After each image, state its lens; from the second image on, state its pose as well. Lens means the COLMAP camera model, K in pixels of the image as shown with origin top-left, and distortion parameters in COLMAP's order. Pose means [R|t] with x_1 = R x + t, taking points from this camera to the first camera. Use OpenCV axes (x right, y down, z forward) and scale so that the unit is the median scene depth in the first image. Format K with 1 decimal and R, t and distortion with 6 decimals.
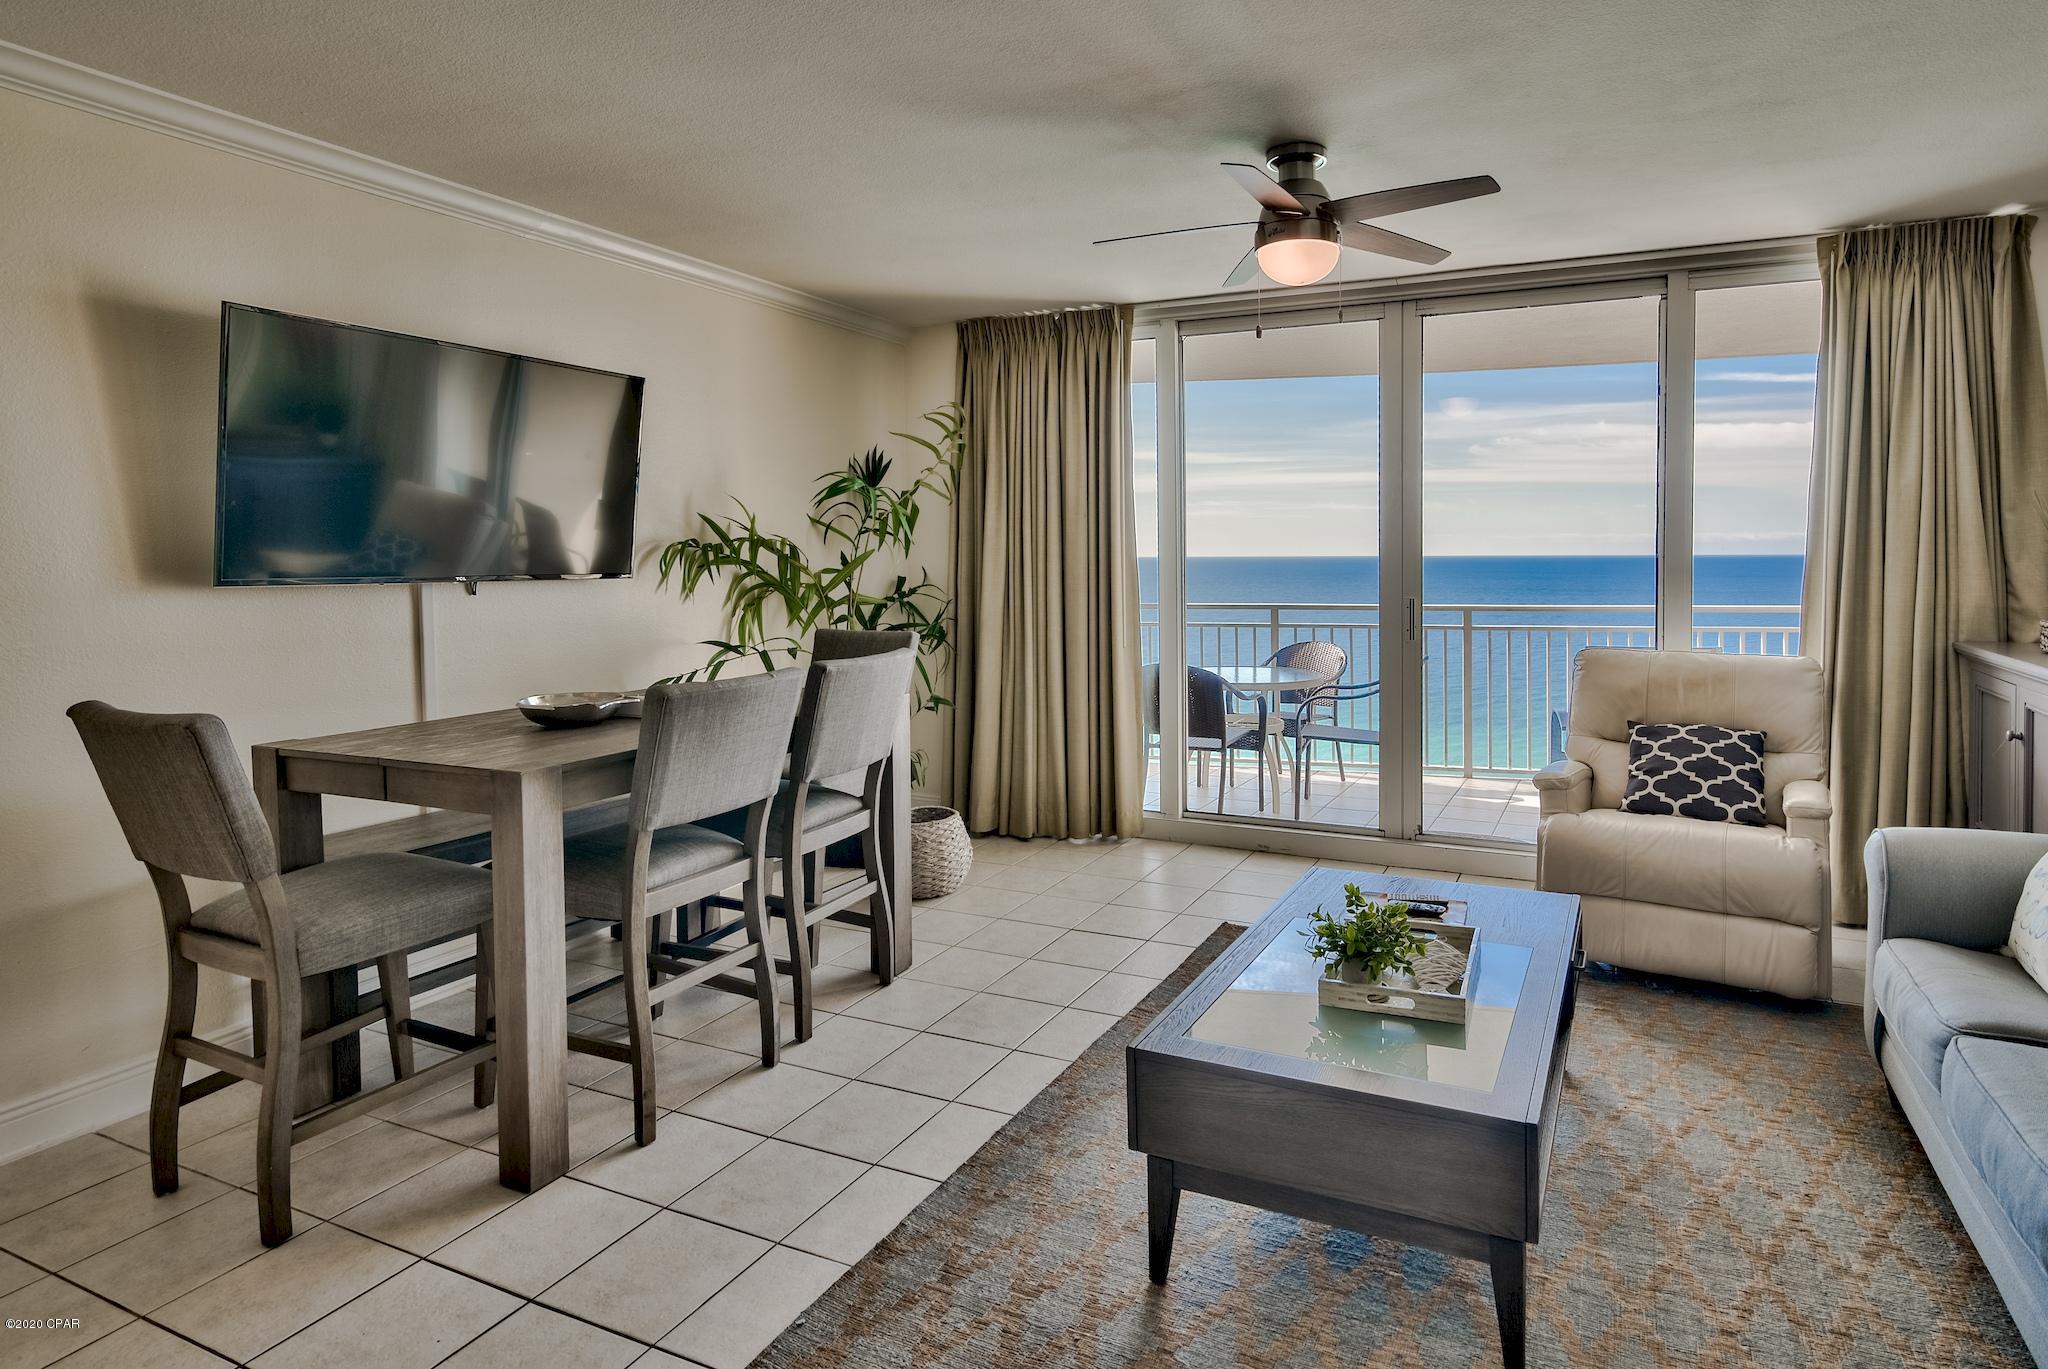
lens RADIAL K [[1063.4, 0, 1175.3], [0, 1063.4, 594.3], [0, 0, 1]] dist [-0.002559, -0.000041]
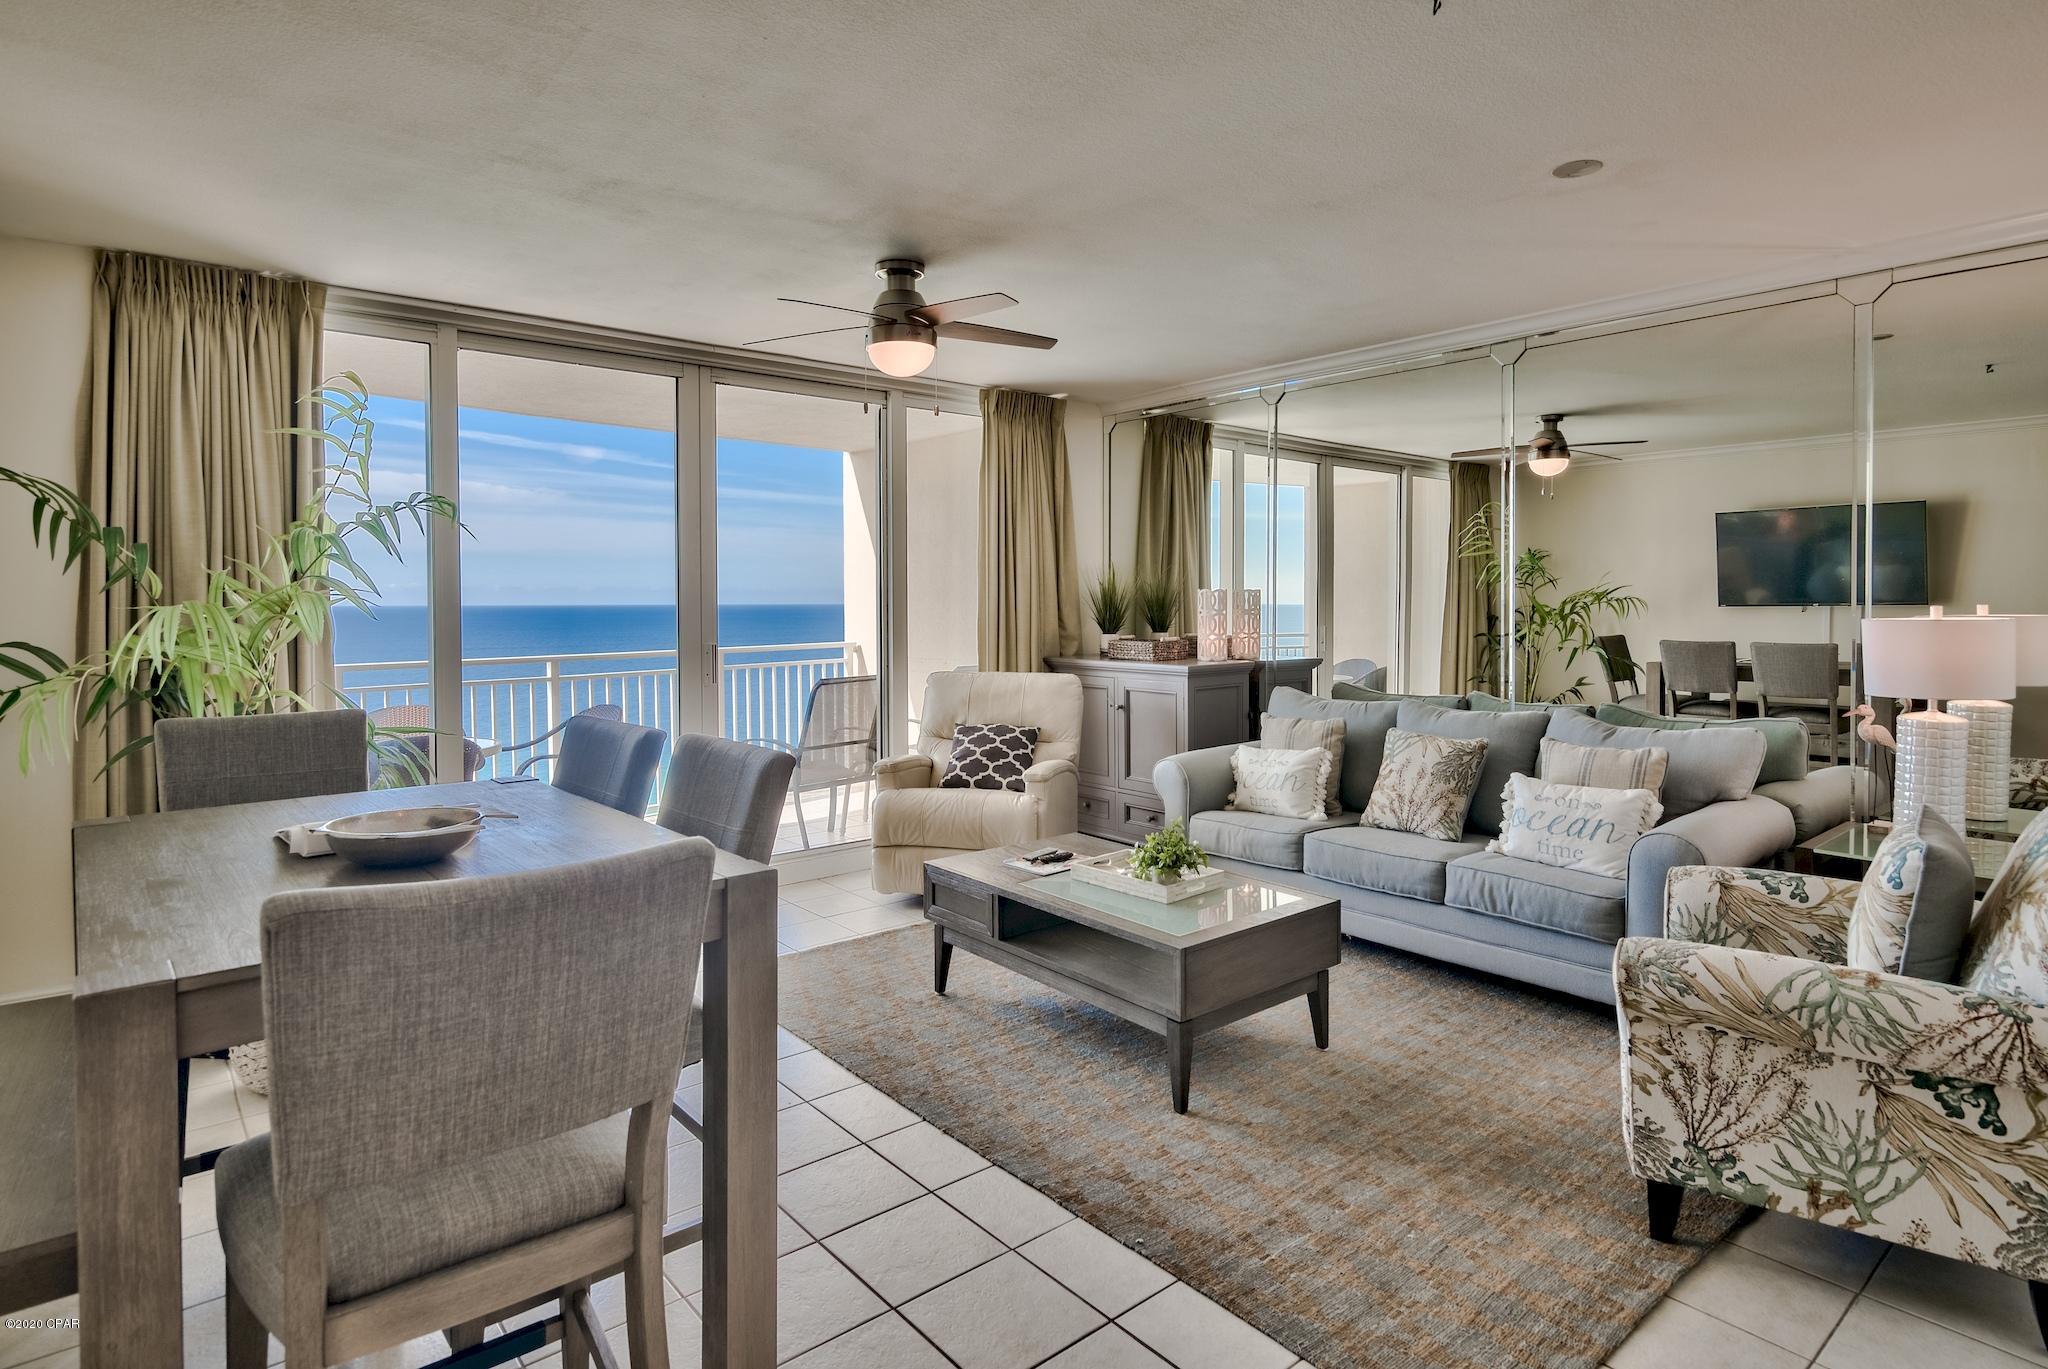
lens RADIAL K [[1097.8, 0, 1026.0], [0, 1097.8, 616.9], [0, 0, 1]] dist [0.000903, 0.001195]
pose [[0.458459, -0.010709, 0.888651, -0.925540], [0.034544, 0.999386, -0.005778, -0.009580], [-0.888044, 0.033347, 0.458548, 0.320870]]
